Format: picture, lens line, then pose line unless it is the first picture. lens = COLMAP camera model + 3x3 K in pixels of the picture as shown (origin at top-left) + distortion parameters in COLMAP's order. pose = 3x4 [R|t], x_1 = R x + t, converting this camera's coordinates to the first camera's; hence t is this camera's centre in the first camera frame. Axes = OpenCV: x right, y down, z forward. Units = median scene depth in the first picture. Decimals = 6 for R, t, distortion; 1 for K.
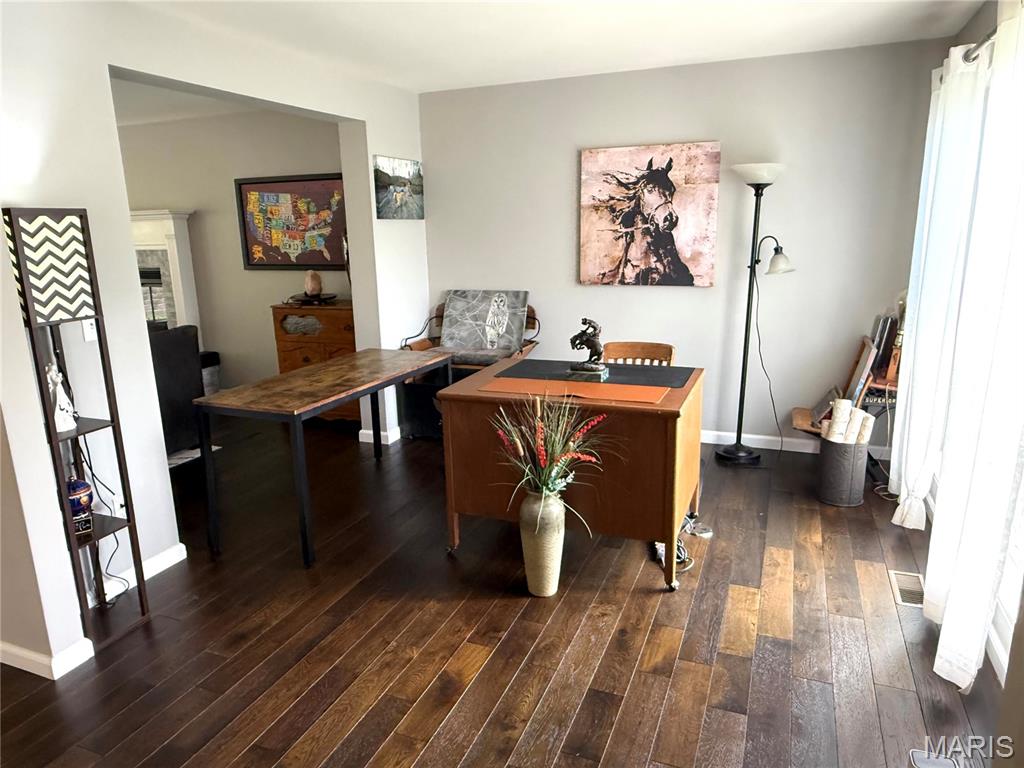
lens RADIAL K [[686.6, 0, 513.4], [0, 686.6, 384.4], [0, 0, 1]] dist [-0.002143, -0.007915]
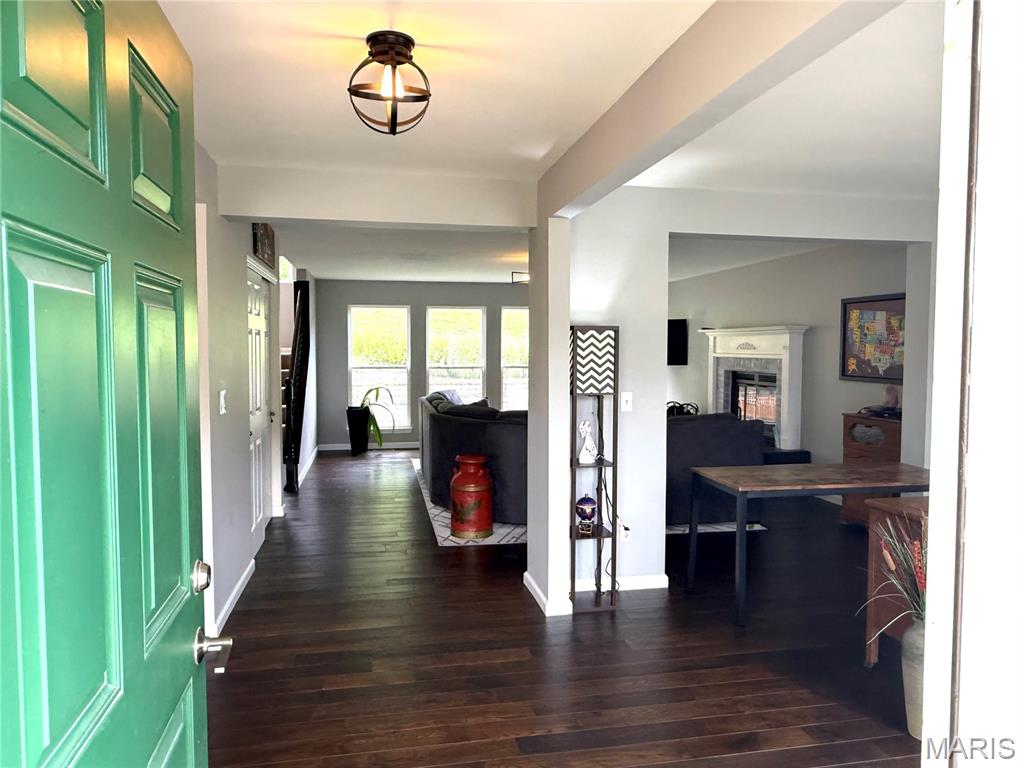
lens RADIAL K [[686.6, 0, 512.4], [0, 686.6, 380.3], [0, 0, 1]] dist [-0.002143, -0.007915]
pose [[0.555277, 0.070245, -0.828694, 0.237054], [-0.207178, 0.976697, -0.056032, 0.002246], [0.805447, 0.202800, 0.556890, -0.023297]]
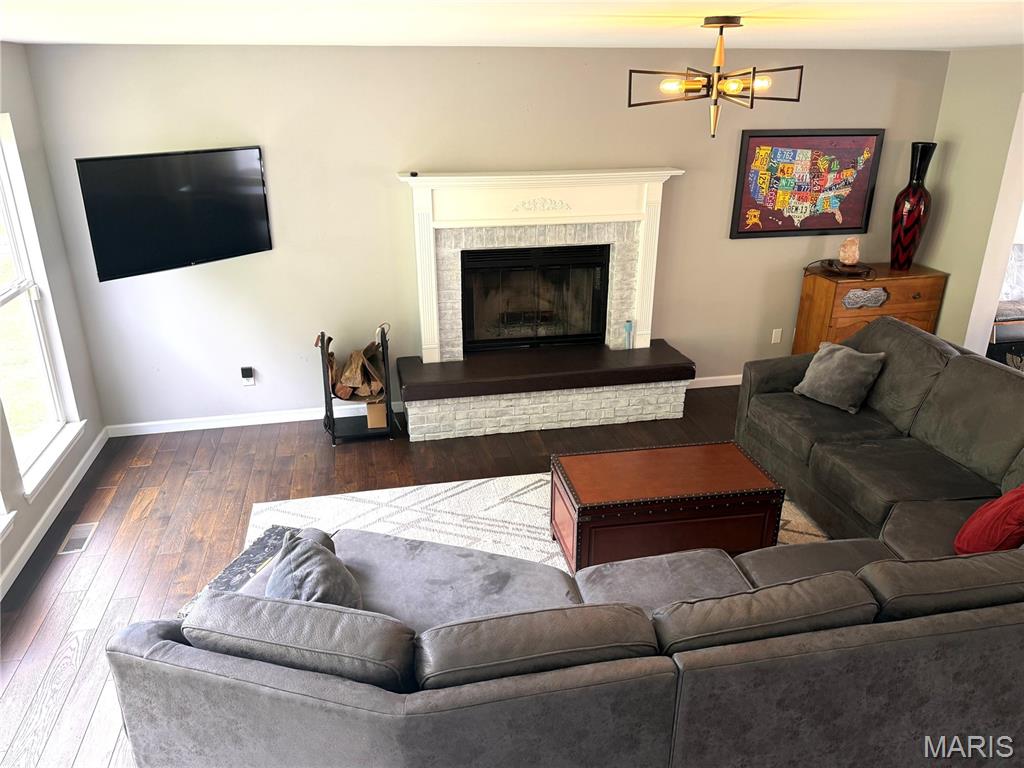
lens RADIAL K [[760.9, 0, 510.0], [0, 760.9, 385.4], [0, 0, 1]] dist [0.007421, -0.003041]
pose [[0.832582, -0.180161, 0.523784, -1.230916], [0.106844, 0.980103, 0.167282, -0.188695], [-0.543500, -0.083313, 0.835265, 0.372006]]
